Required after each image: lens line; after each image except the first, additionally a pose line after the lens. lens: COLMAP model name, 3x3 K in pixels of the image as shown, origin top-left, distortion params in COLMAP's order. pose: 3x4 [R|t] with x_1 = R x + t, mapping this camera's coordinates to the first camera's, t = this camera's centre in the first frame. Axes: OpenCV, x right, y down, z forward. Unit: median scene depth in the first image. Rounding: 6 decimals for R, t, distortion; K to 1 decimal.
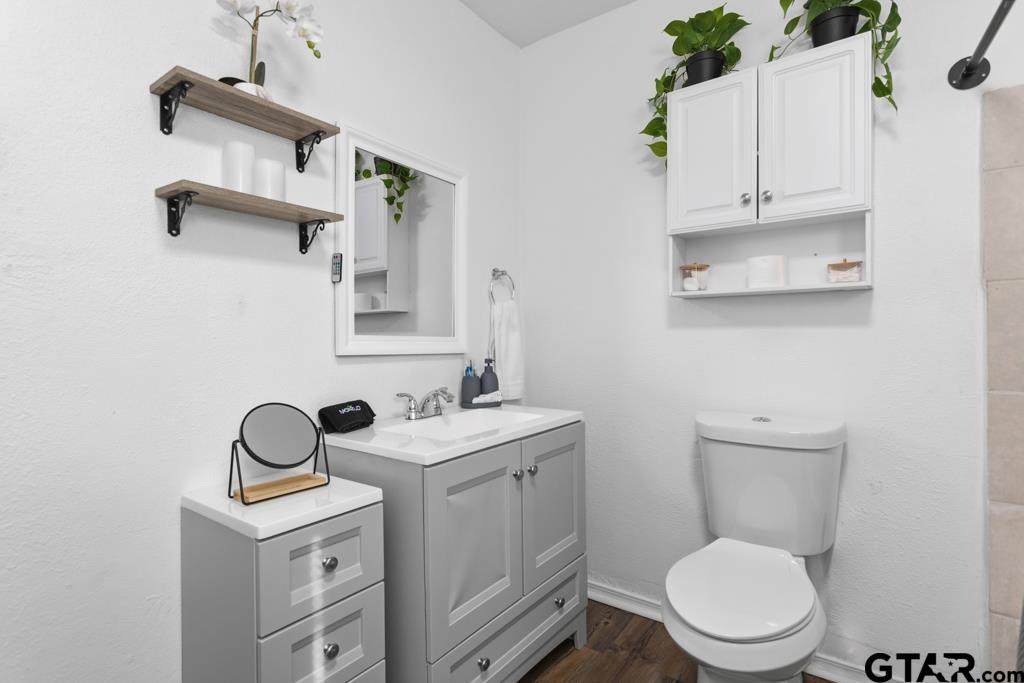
lens RADIAL K [[495.6, 0, 511.8], [0, 495.6, 343.9], [0, 0, 1]] dist [0.001714, 0.001842]
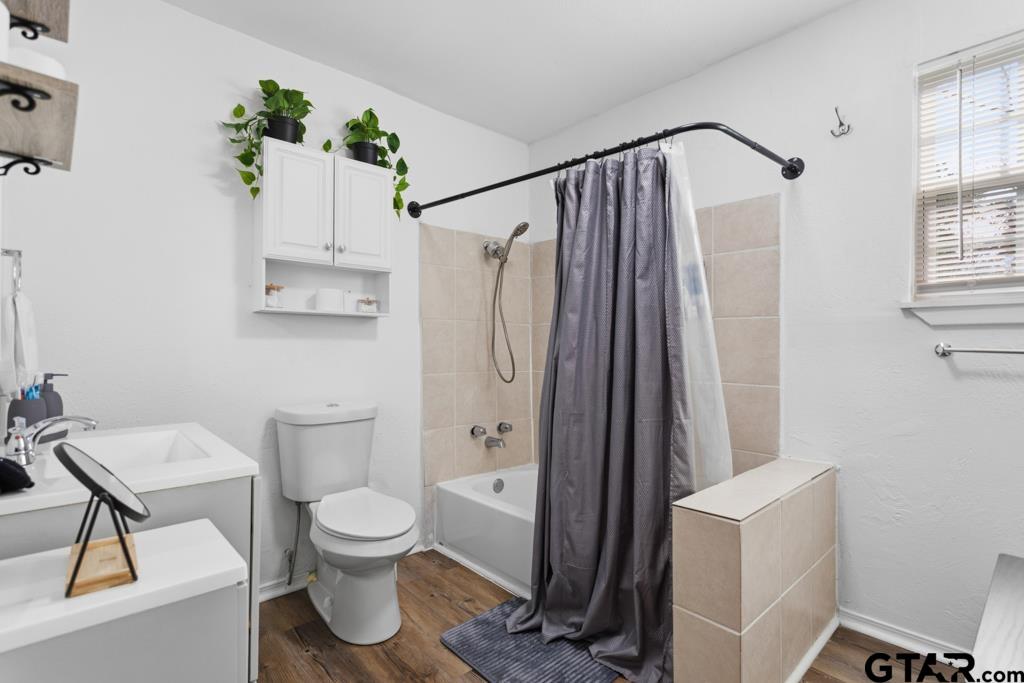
lens RADIAL K [[495.6, 0, 510.8], [0, 495.6, 342.1], [0, 0, 1]] dist [0.001714, 0.001842]
pose [[0.192472, 0.016131, 0.981170, -0.719357], [0.013703, 0.999723, -0.019124, 0.008082], [-0.981207, 0.017125, 0.192198, 0.218978]]
